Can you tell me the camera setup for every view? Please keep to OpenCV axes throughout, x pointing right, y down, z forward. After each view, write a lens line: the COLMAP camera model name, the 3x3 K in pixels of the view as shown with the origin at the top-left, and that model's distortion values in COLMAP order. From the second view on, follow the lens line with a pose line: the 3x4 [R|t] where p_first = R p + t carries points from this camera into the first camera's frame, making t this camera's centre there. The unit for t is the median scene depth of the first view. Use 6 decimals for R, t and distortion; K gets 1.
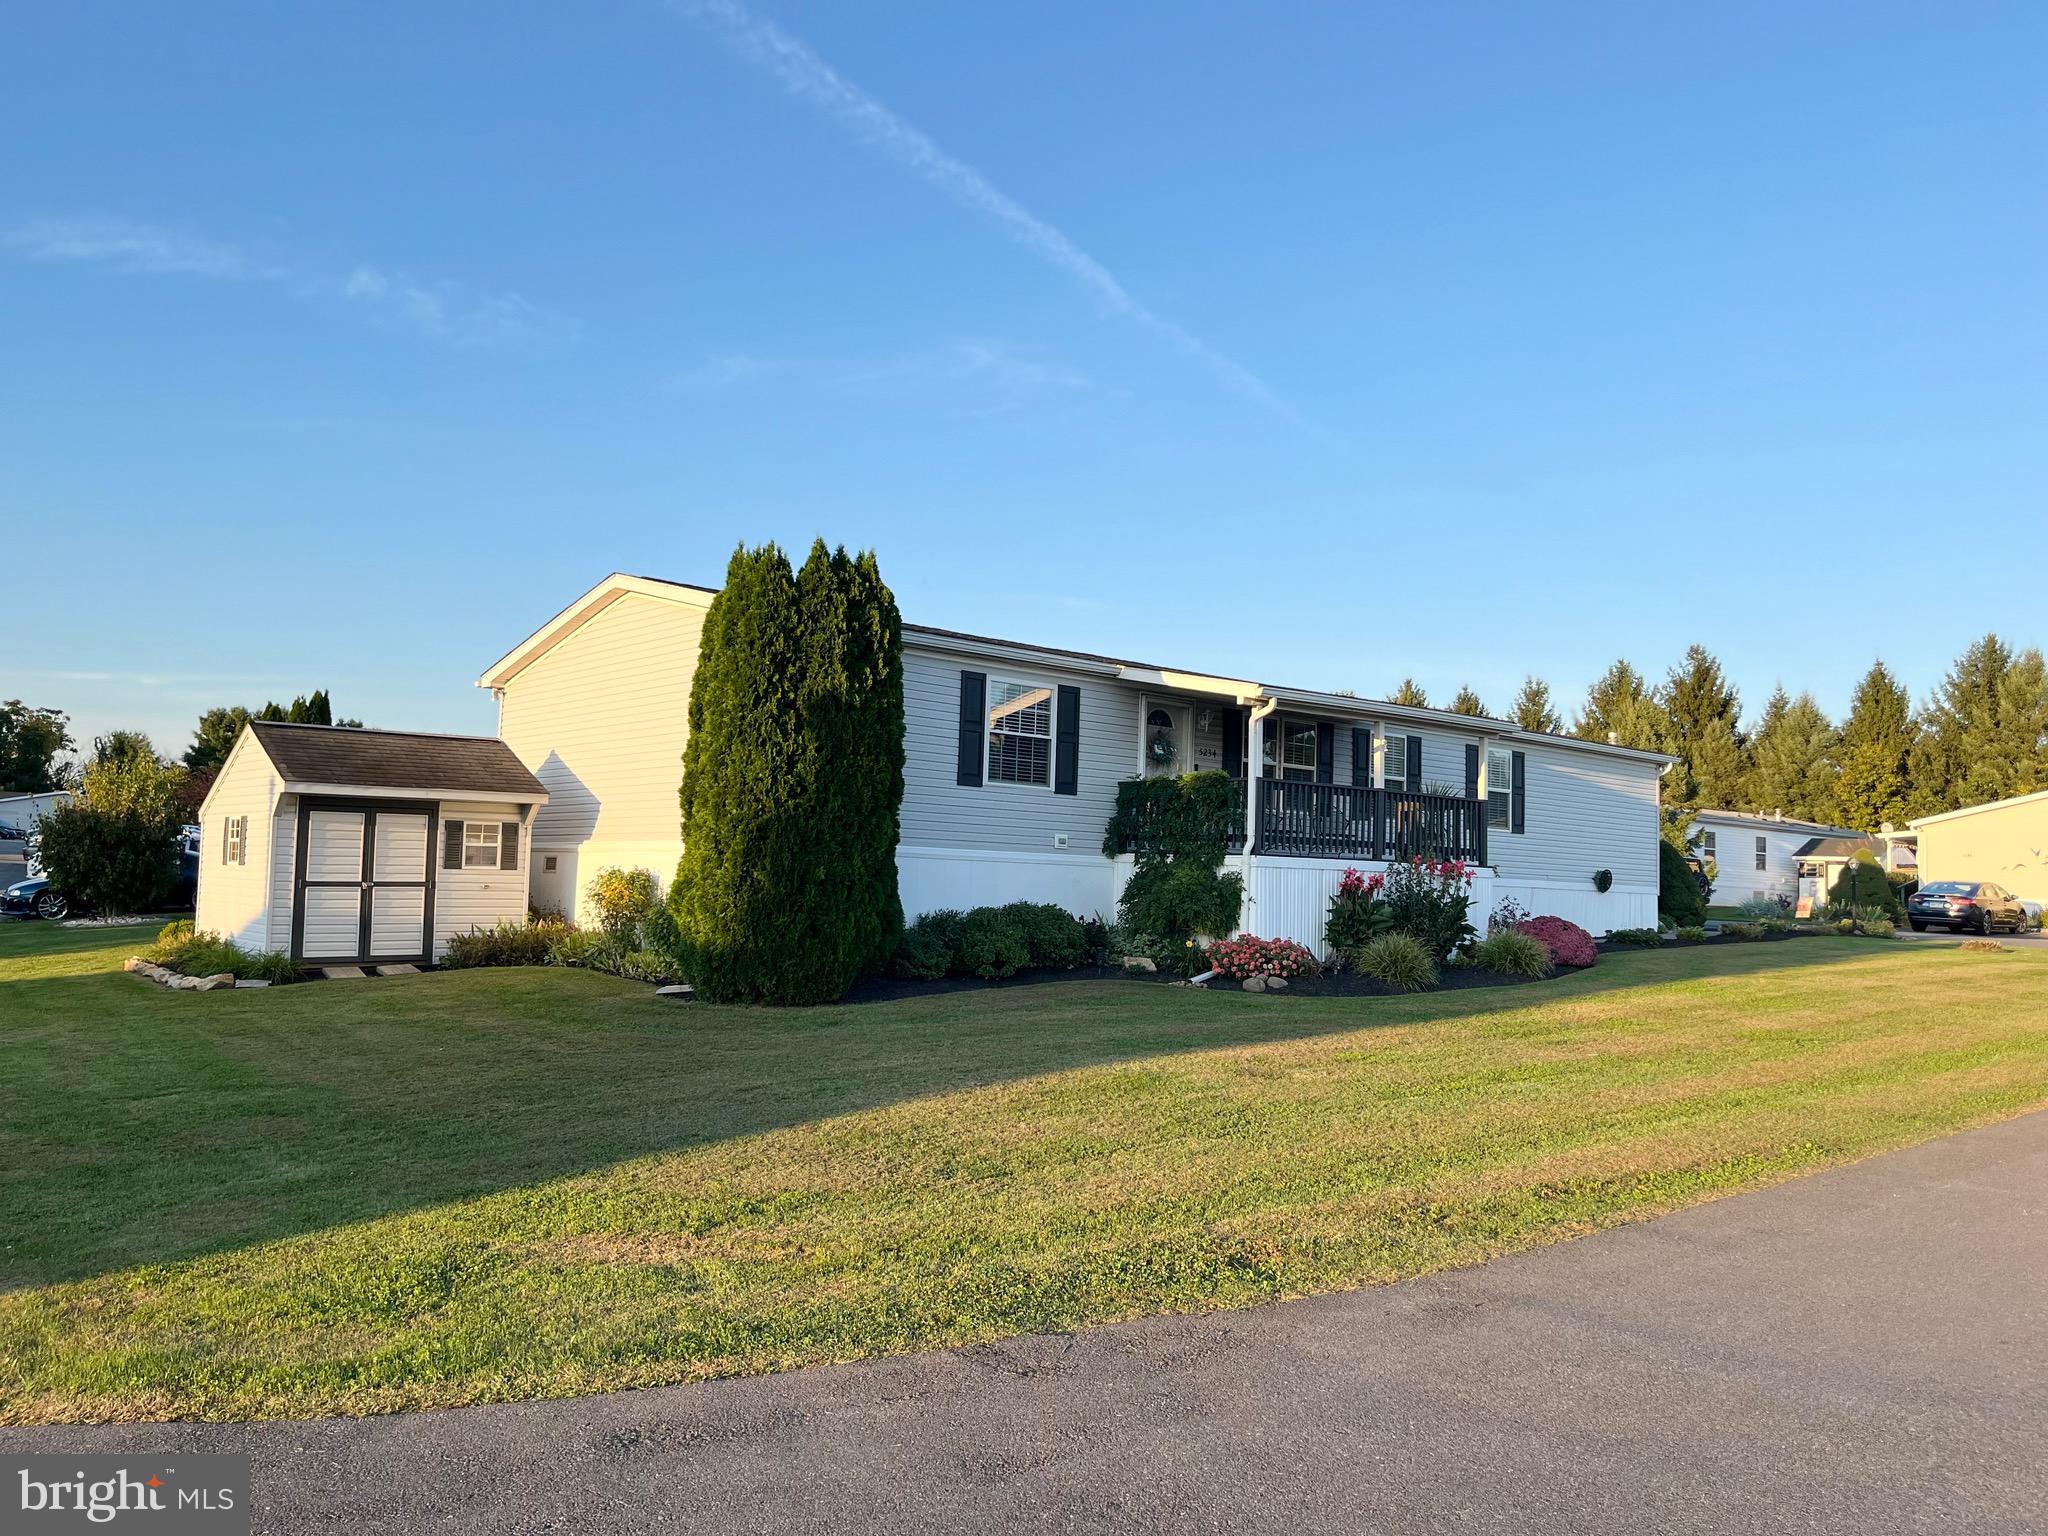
lens RADIAL K [[1545.5, 0, 1022.4], [0, 1545.5, 773.0], [0, 0, 1]] dist [0.051361, -0.063286]
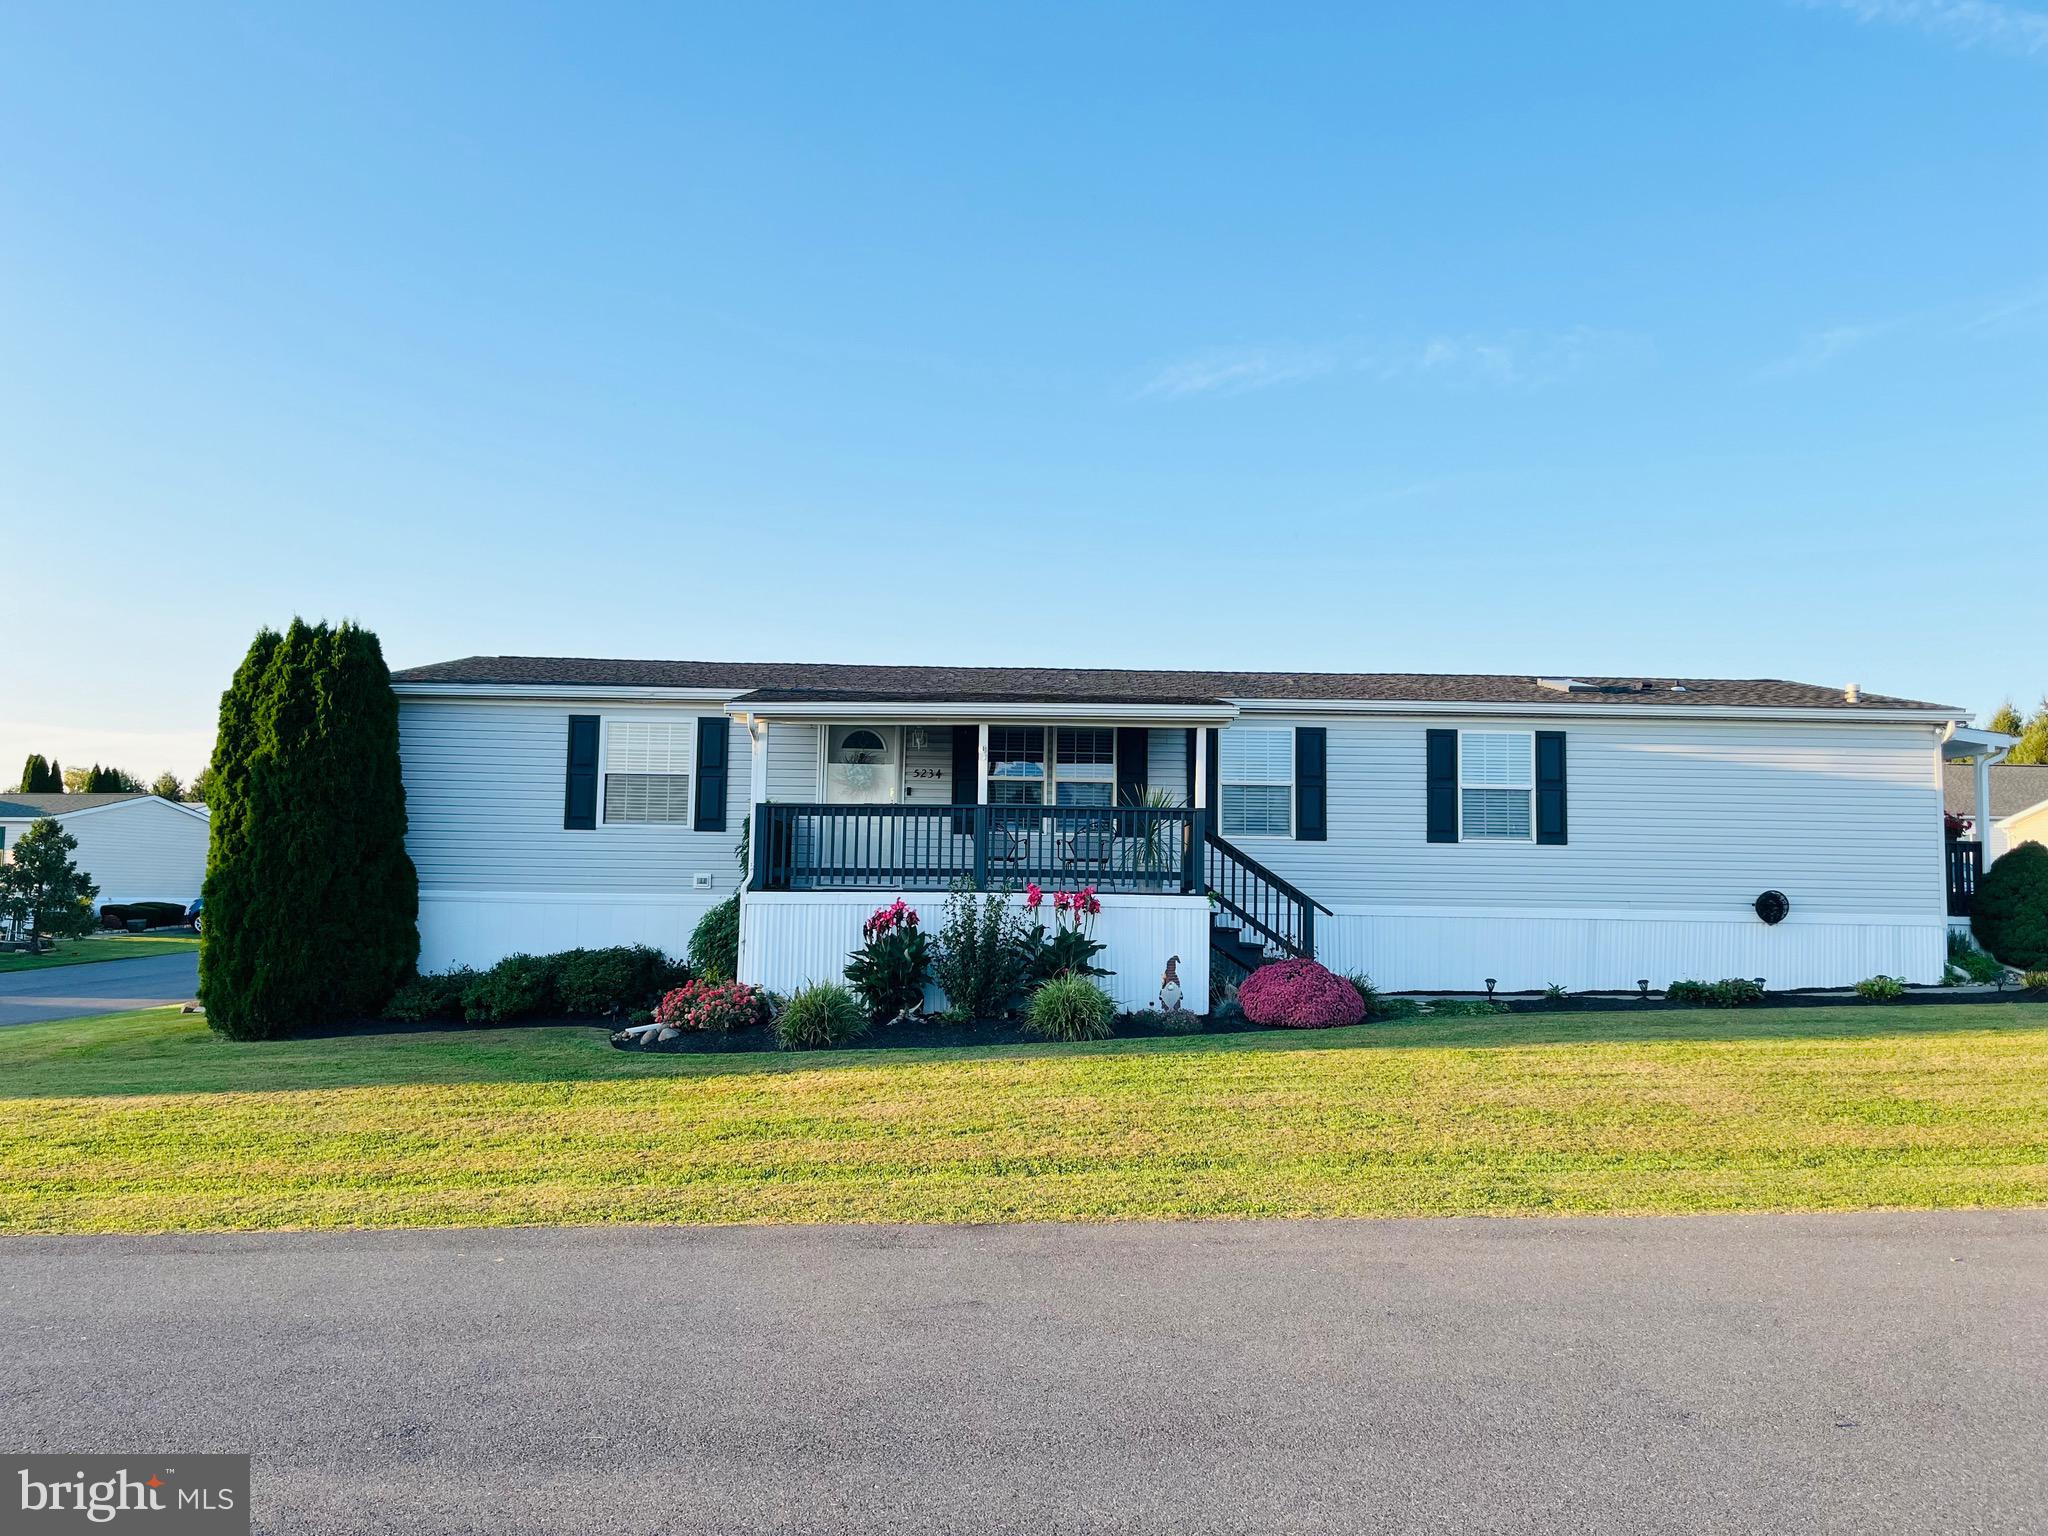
lens RADIAL K [[1545.5, 0, 1020.8], [0, 1545.5, 768.6], [0, 0, 1]] dist [0.051361, -0.063286]
pose [[0.767818, -0.074490, -0.636323, 0.814731], [0.058081, 0.997221, -0.046654, 0.032304], [0.638030, -0.001137, 0.770011, 0.397613]]
